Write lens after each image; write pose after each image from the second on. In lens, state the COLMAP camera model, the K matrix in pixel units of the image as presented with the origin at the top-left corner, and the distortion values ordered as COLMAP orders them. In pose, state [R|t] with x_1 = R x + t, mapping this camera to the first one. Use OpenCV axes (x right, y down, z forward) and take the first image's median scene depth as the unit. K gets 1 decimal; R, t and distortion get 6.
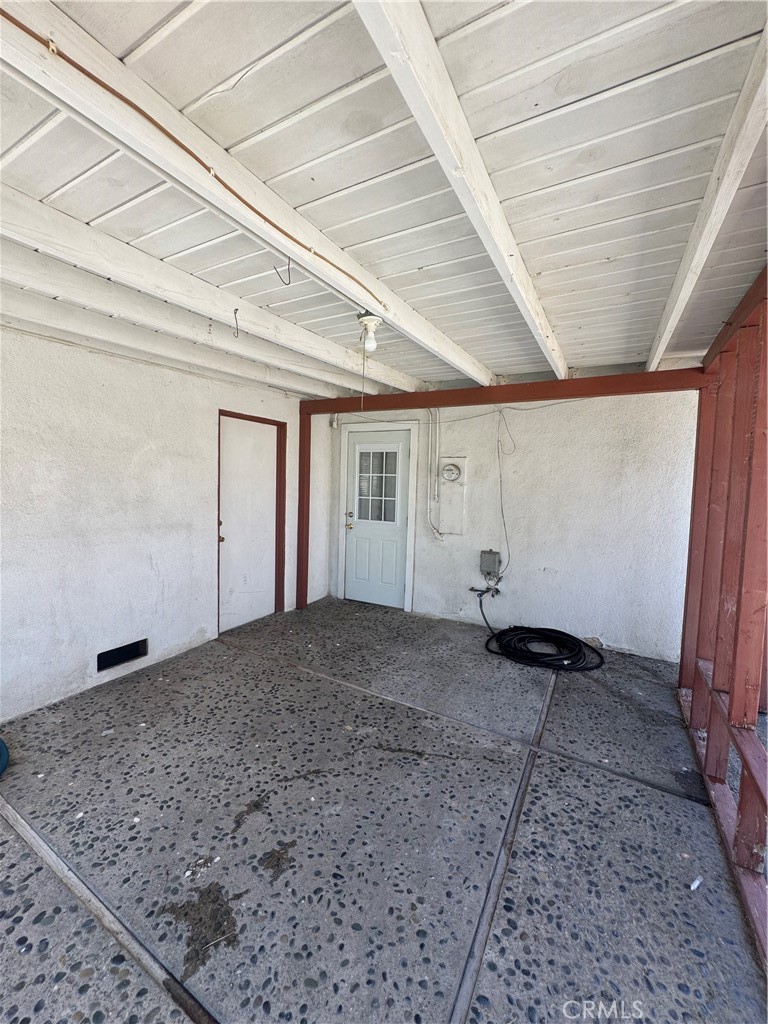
lens RADIAL K [[412.0, 0, 386.1], [0, 412.0, 515.4], [0, 0, 1]] dist [-0.003235, 0.001463]
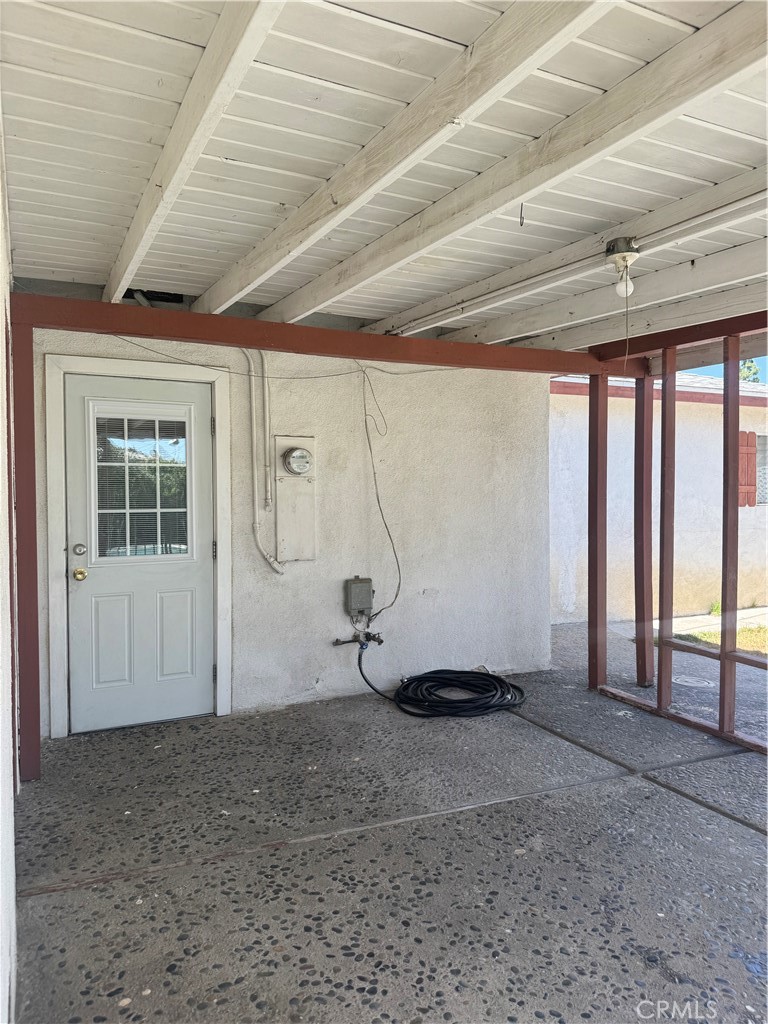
lens RADIAL K [[725.5, 0, 383.9], [0, 725.5, 508.4], [0, 0, 1]] dist [0.058287, -0.076140]
pose [[0.582962, -0.050296, 0.810941, -0.691457], [0.083757, 0.996485, 0.001593, -0.025555], [-0.808171, 0.066993, 0.585125, 0.284877]]
